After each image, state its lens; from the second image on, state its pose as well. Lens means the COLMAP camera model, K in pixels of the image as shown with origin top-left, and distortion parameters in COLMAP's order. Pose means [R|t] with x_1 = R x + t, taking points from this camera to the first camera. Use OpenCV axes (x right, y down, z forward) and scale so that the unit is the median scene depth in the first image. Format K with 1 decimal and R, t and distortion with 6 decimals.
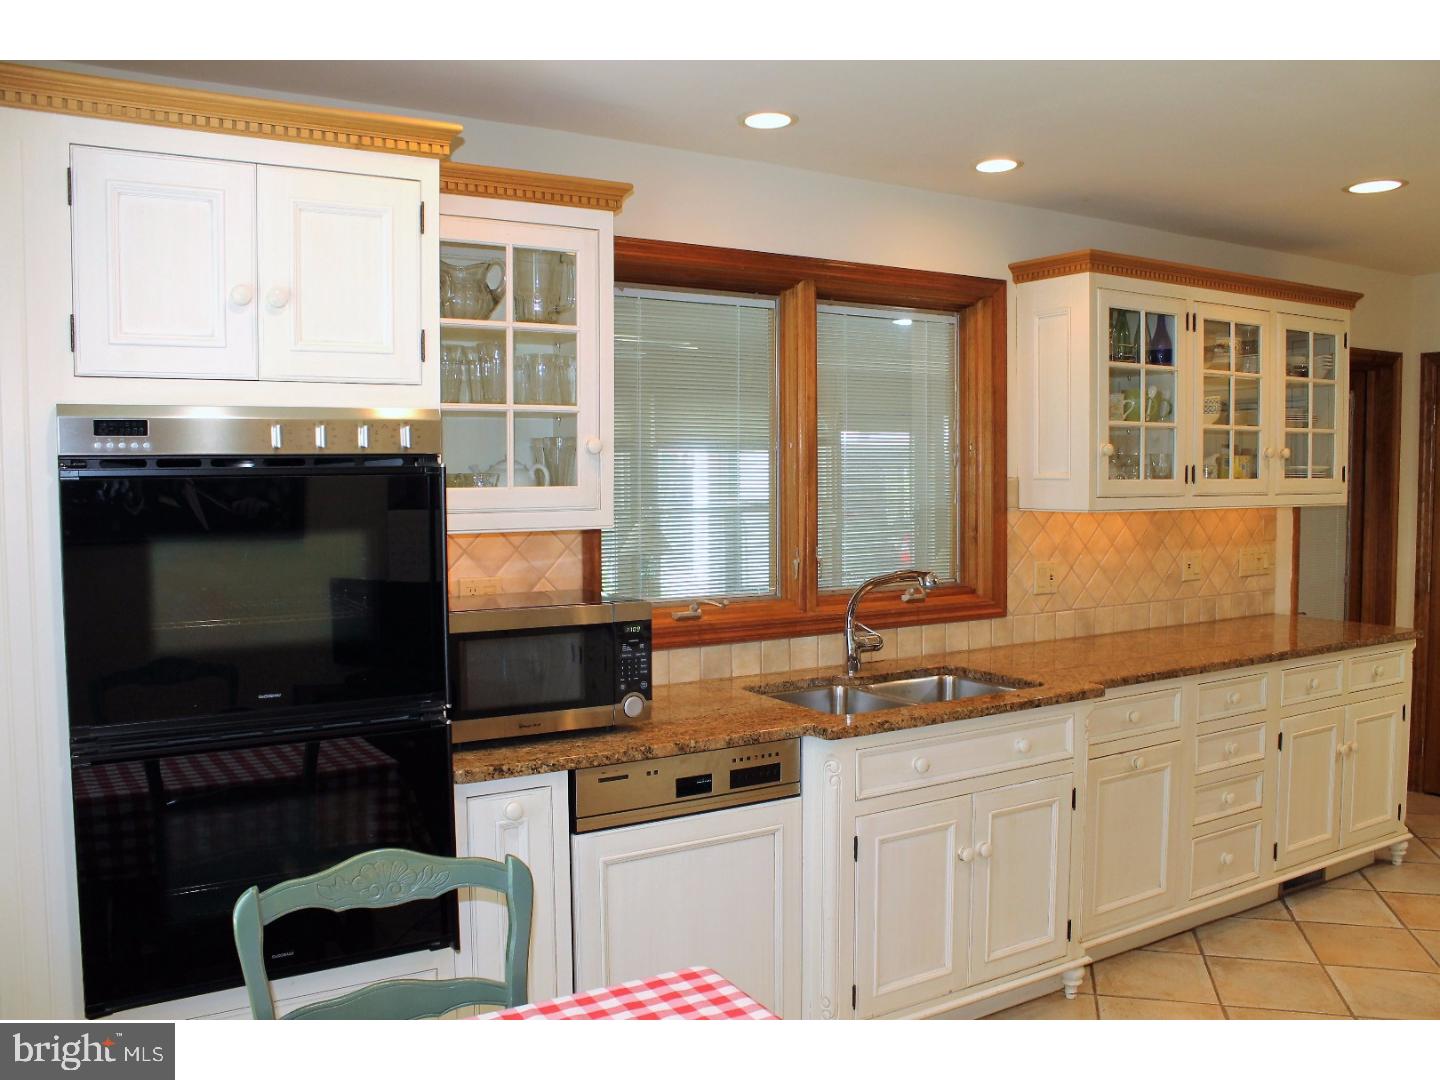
lens RADIAL K [[1226.8, 0, 715.4], [0, 1226.8, 542.3], [0, 0, 1]] dist [-0.159853, 0.135384]
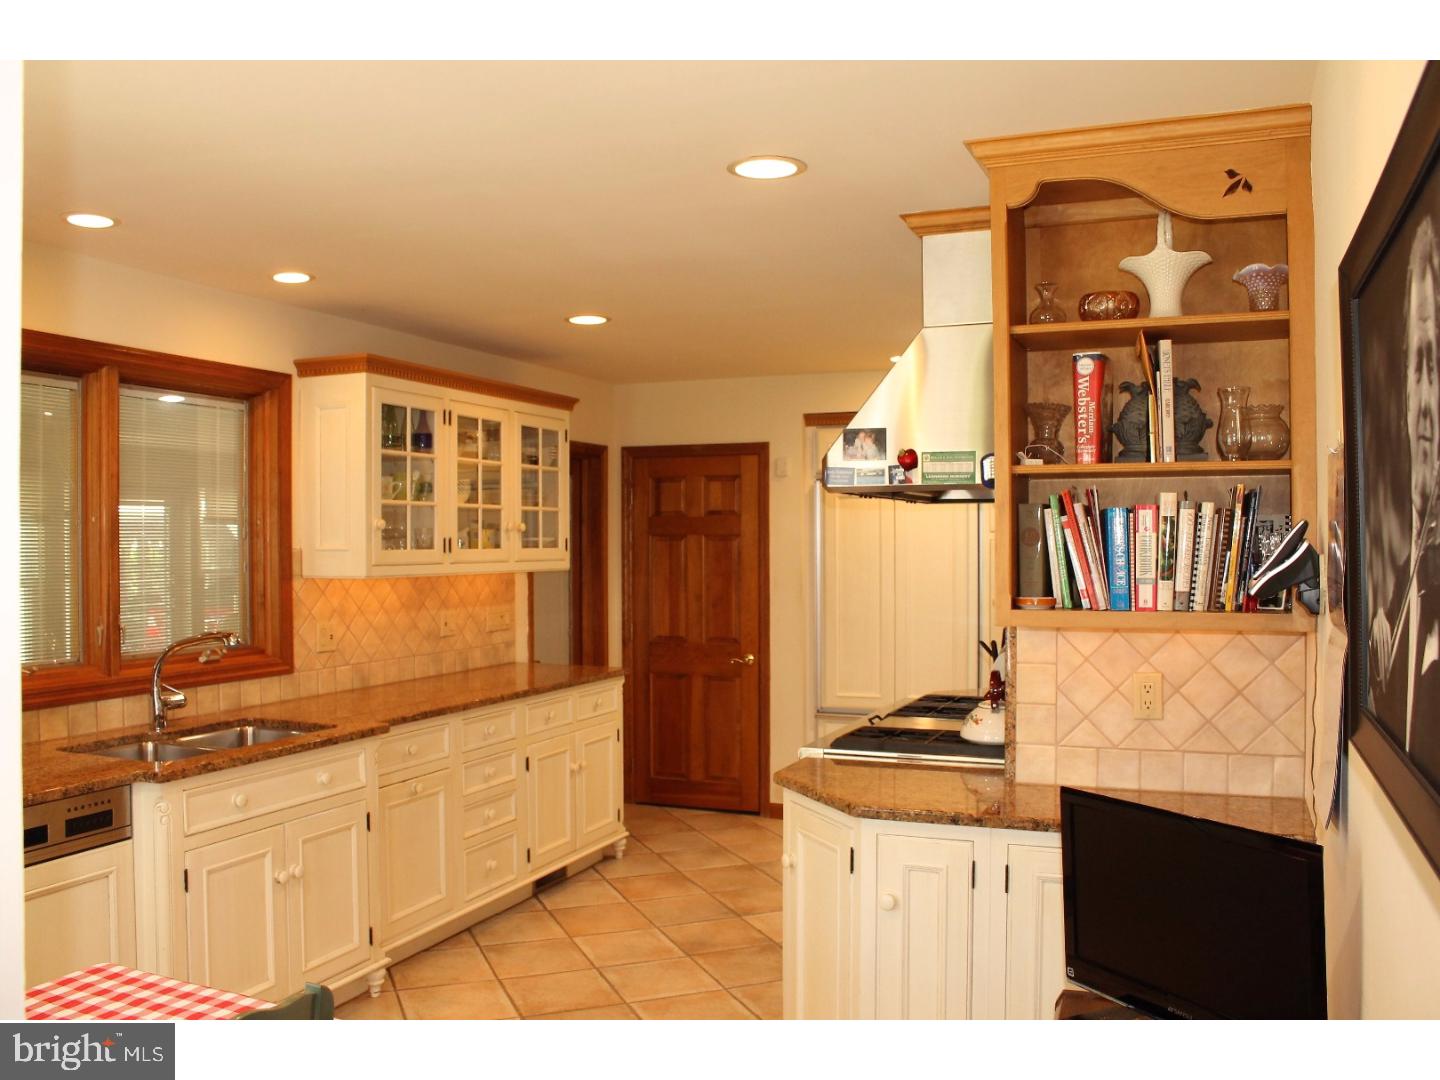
lens RADIAL K [[1226.8, 0, 722.1], [0, 1226.8, 534.3], [0, 0, 1]] dist [-0.159853, 0.135384]
pose [[0.813256, 0.003460, 0.581895, -0.085607], [0.035831, 0.997787, -0.056010, 0.010037], [-0.580801, 0.066400, 0.811333, -0.137385]]
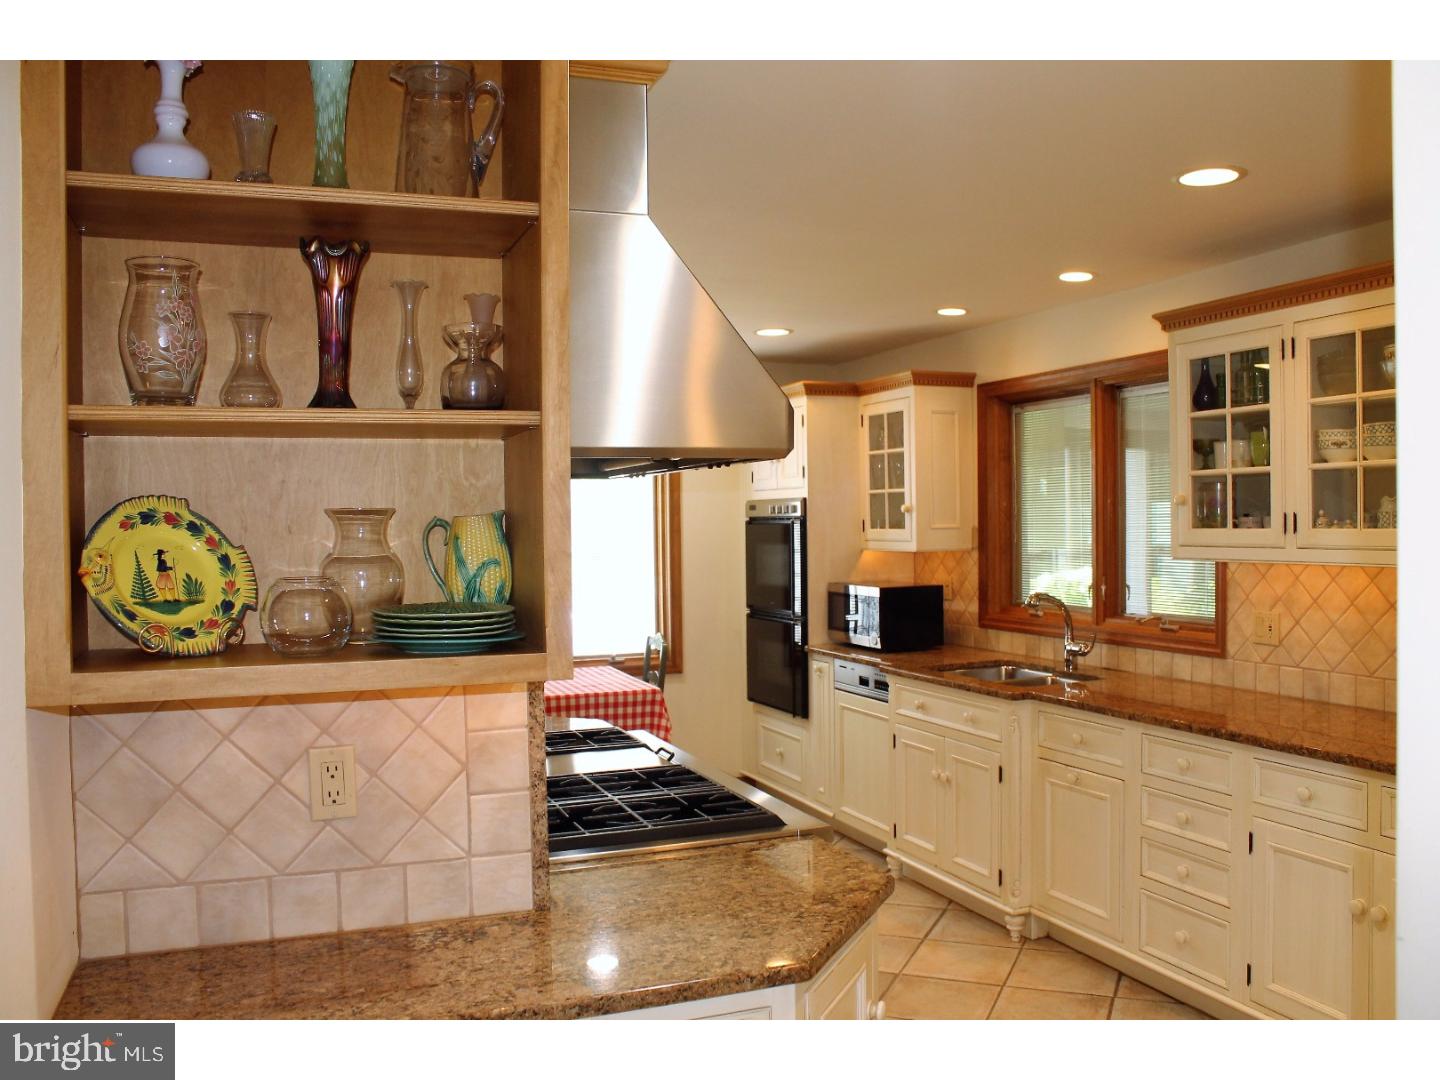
lens RADIAL K [[1226.8, 0, 723.0], [0, 1226.8, 542.0], [0, 0, 1]] dist [-0.159853, 0.135384]
pose [[-0.170687, 0.024529, -0.985020, 1.342310], [-0.045896, 0.998407, 0.032815, -0.053399], [0.984256, 0.050809, -0.169290, 0.756830]]
